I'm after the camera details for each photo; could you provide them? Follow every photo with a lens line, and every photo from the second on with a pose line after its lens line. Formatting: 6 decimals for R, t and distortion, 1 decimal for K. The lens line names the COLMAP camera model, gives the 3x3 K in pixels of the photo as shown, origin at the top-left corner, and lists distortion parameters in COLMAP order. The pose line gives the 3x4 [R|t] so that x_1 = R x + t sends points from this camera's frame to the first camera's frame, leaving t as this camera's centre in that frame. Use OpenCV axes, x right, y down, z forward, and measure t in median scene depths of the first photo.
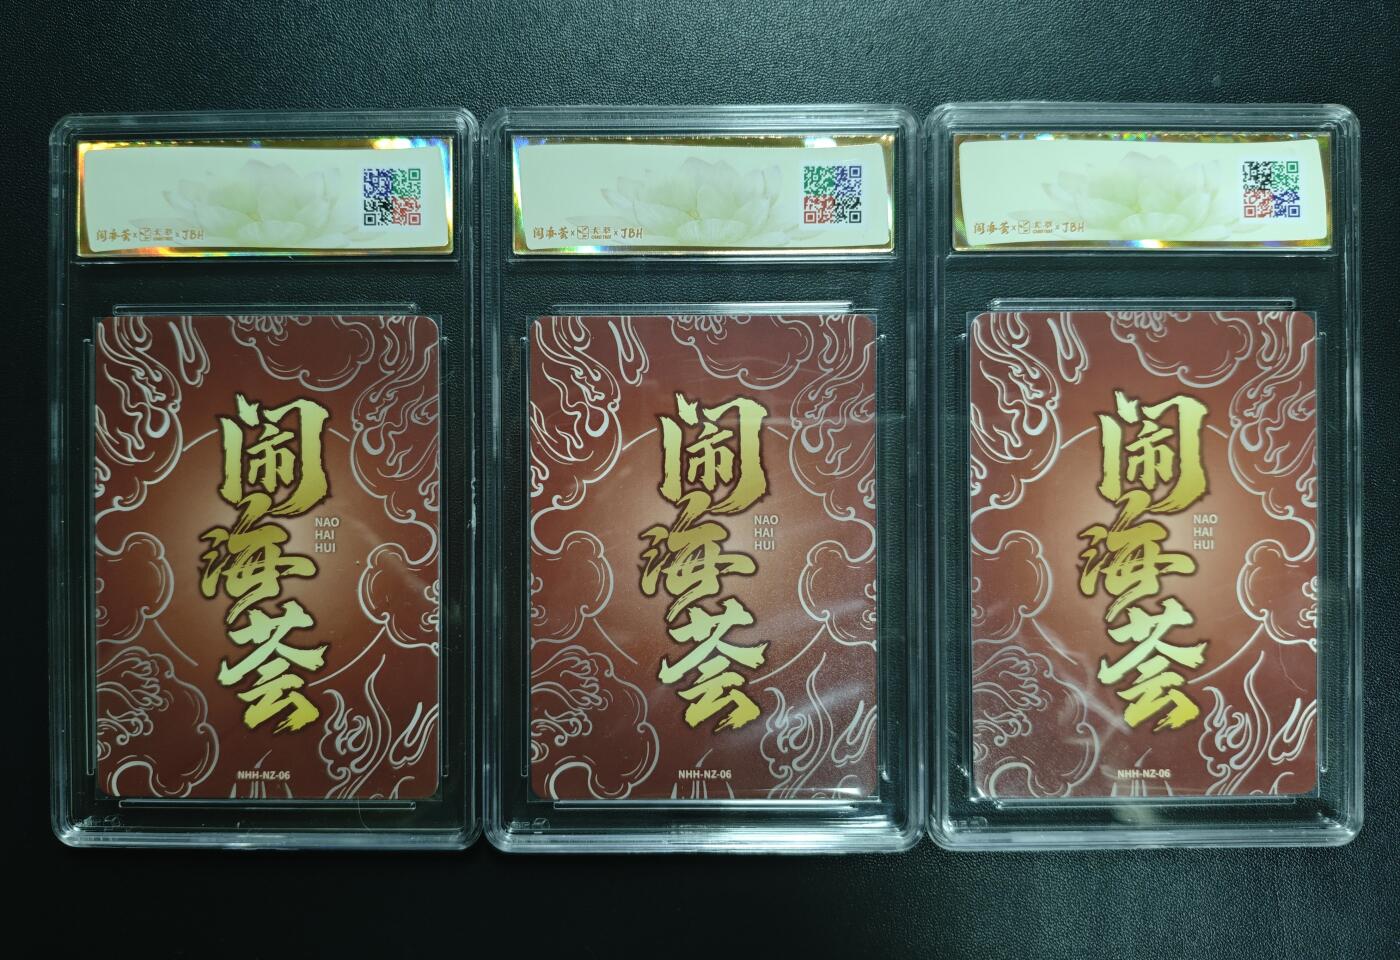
lens RADIAL K [[1053.5, 0, 706.2], [0, 1053.5, 516.2], [0, 0, 1]] dist [-0.003165, -0.019159]
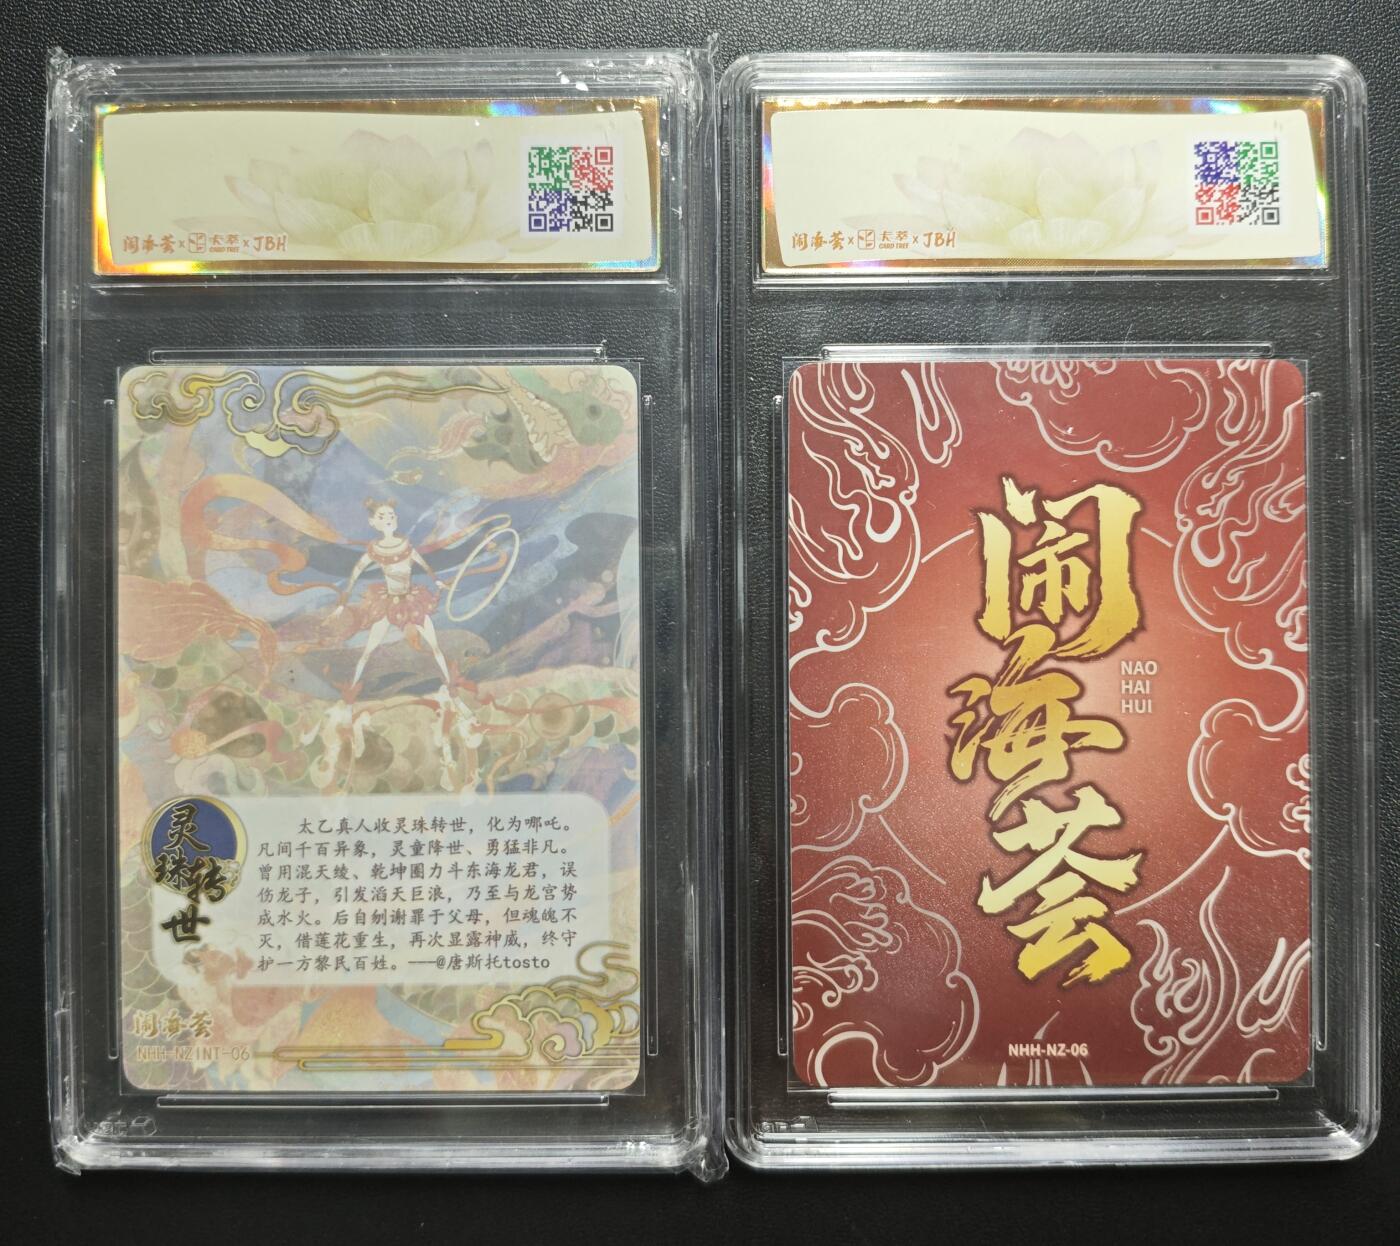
lens RADIAL K [[1571.1, 0, 687.3], [0, 1571.1, 633.0], [0, 0, 1]] dist [0.022185, 0.000000]
pose [[0.999988, -0.002789, 0.004140, -0.651022], [0.002871, 0.999797, -0.019959, 0.002571], [-0.004083, 0.019970, 0.999792, 0.002475]]
